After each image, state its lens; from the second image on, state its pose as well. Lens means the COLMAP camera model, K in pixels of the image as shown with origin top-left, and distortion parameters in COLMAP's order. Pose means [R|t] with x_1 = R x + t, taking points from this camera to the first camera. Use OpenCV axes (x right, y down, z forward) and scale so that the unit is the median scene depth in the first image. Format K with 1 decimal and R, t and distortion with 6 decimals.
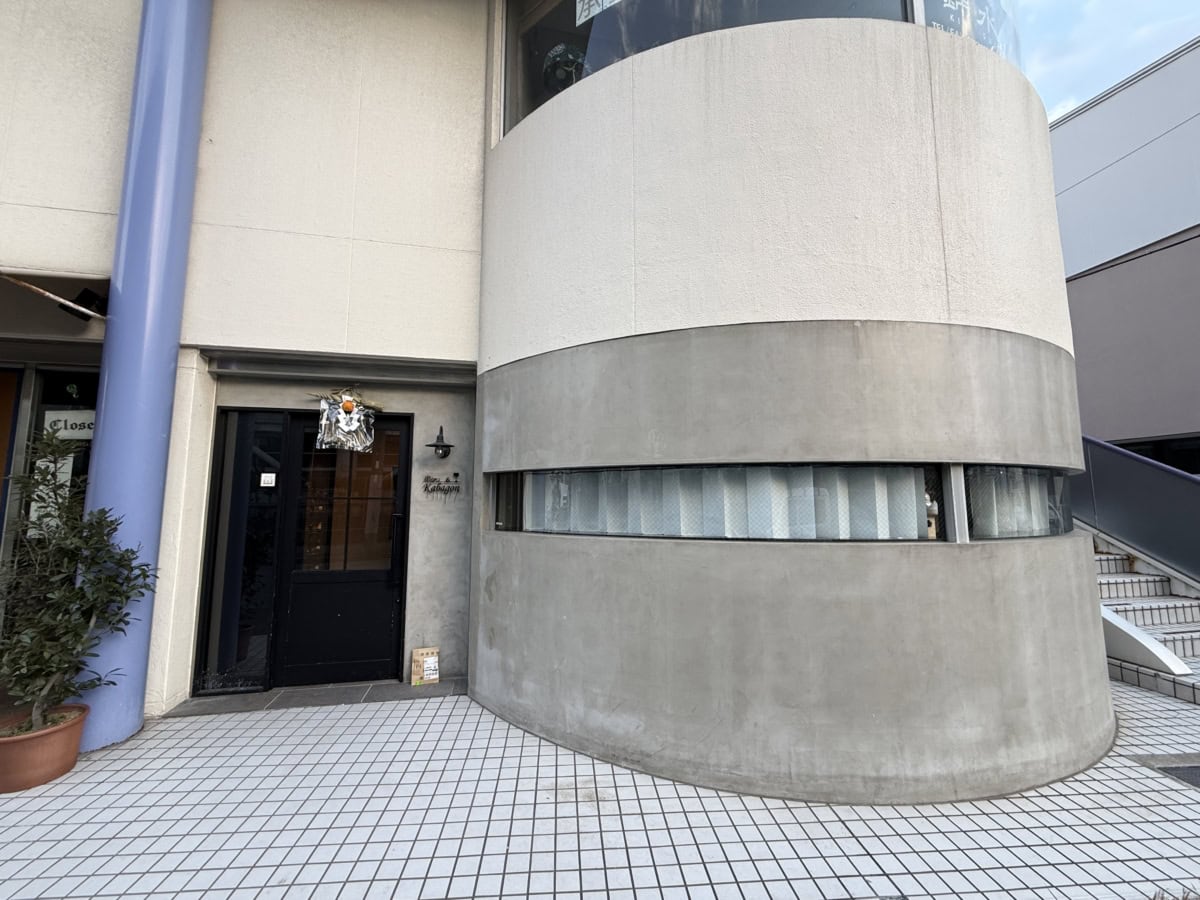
lens RADIAL K [[473.3, 0, 605.2], [0, 473.3, 449.5], [0, 0, 1]] dist [-0.007762, -0.000190]
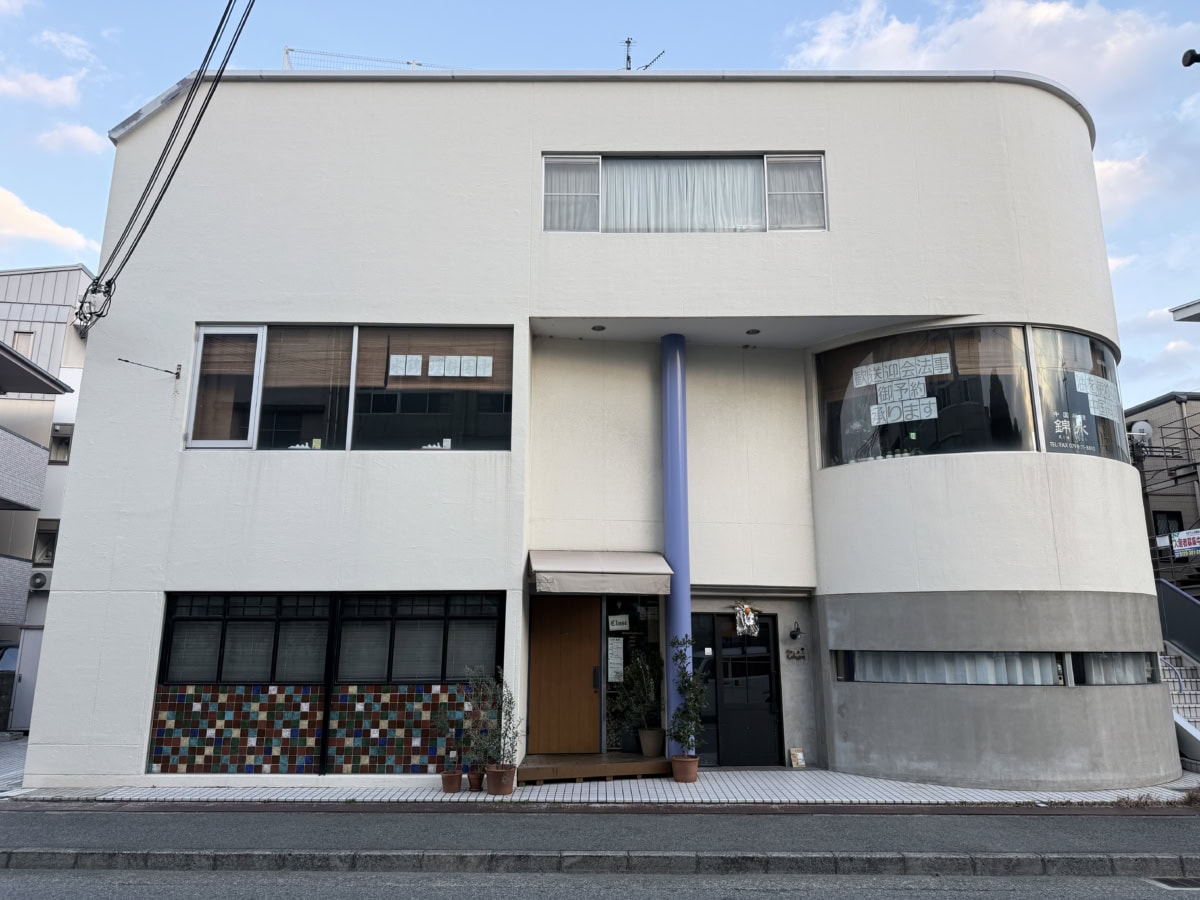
lens RADIAL K [[836.3, 0, 597.3], [0, 836.3, 434.2], [0, 0, 1]] dist [0.003215, -0.033900]
pose [[0.995090, -0.015578, -0.097740, -1.047612], [0.001579, 0.989909, -0.141693, -0.413721], [0.098961, 0.140843, 0.985074, -3.126174]]
